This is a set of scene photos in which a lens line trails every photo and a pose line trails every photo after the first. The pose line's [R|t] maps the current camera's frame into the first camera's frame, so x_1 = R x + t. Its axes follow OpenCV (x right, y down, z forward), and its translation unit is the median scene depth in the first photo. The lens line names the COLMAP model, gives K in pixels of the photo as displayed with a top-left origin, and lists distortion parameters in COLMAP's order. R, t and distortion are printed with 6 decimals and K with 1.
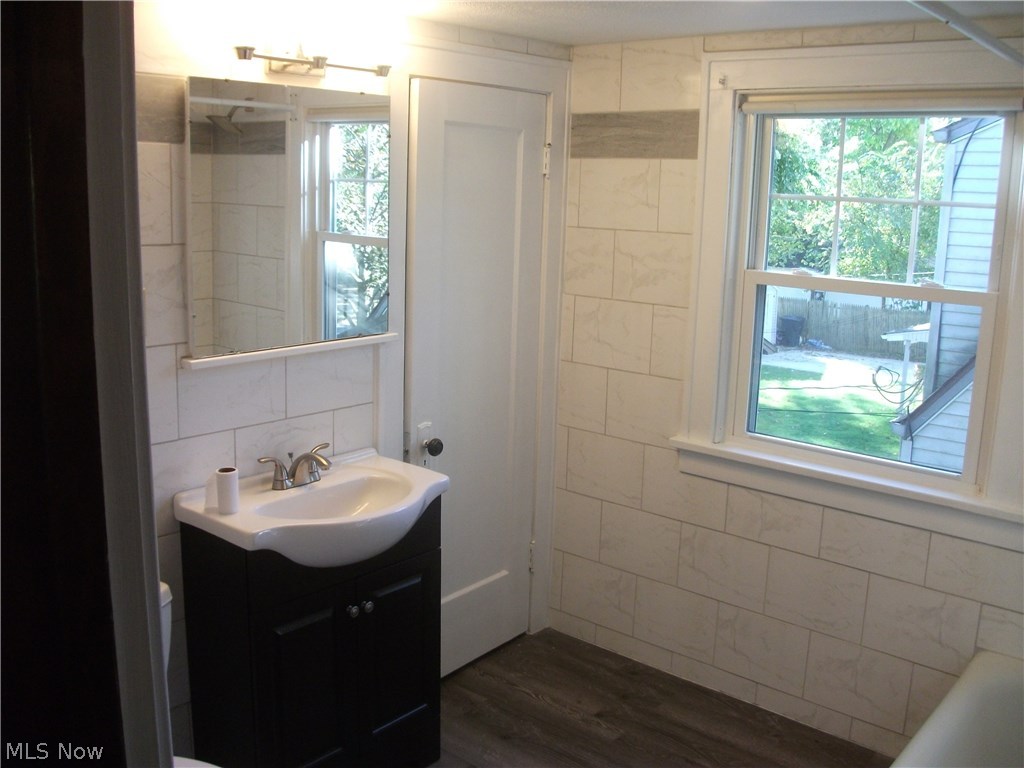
lens RADIAL K [[968.3, 0, 507.9], [0, 968.3, 368.8], [0, 0, 1]] dist [-0.152246, 0.089782]
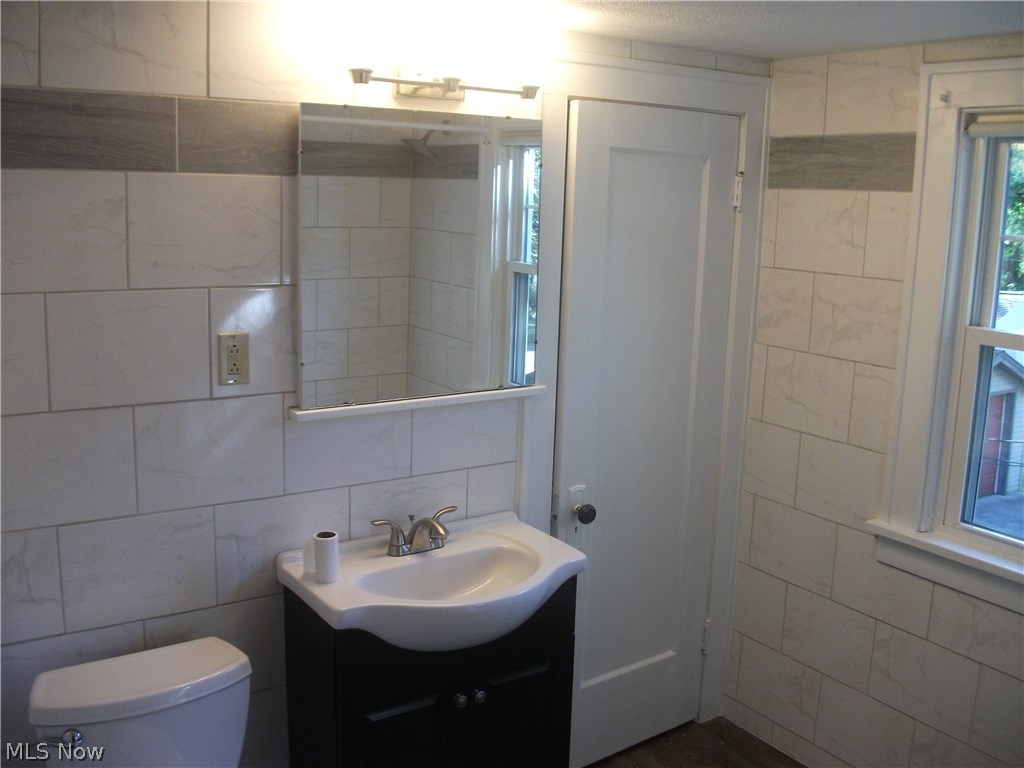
lens RADIAL K [[968.3, 0, 507.9], [0, 968.3, 368.8], [0, 0, 1]] dist [-0.152246, 0.089782]
pose [[0.964558, 0.045672, -0.259889, 0.078043], [-0.050334, 0.998668, -0.011307, -0.038109], [0.259027, 0.023987, 0.965572, 0.120473]]
